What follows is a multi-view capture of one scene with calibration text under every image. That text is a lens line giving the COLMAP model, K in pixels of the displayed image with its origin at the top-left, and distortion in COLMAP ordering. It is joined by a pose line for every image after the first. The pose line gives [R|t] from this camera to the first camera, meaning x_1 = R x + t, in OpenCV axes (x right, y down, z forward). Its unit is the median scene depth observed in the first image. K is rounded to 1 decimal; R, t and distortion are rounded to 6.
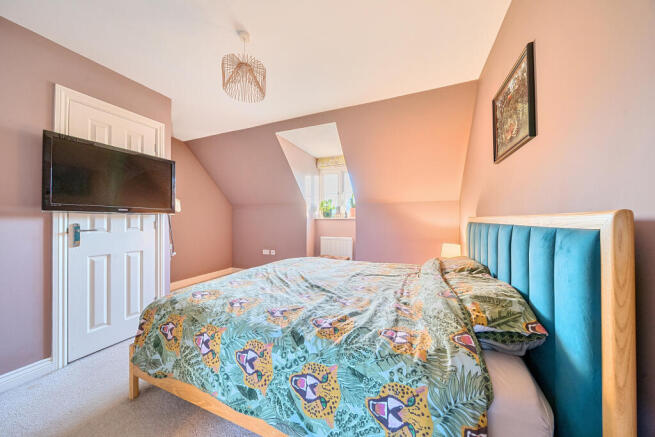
lens RADIAL K [[227.0, 0, 329.8], [0, 227.0, 217.5], [0, 0, 1]] dist [-0.010786, -0.000036]
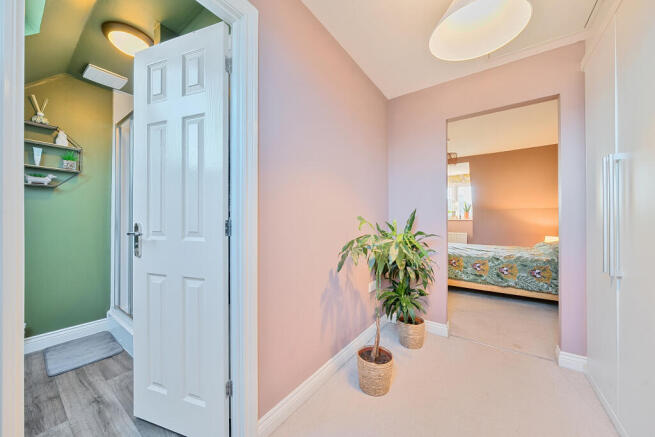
lens RADIAL K [[227.0, 0, 329.8], [0, 227.0, 217.5], [0, 0, 1]] dist [-0.010786, -0.000036]
pose [[0.961183, -0.002083, -0.275905, -0.467421], [0.001560, 0.999997, -0.002113, -0.009366], [0.275908, 0.001600, 0.961183, -0.821202]]
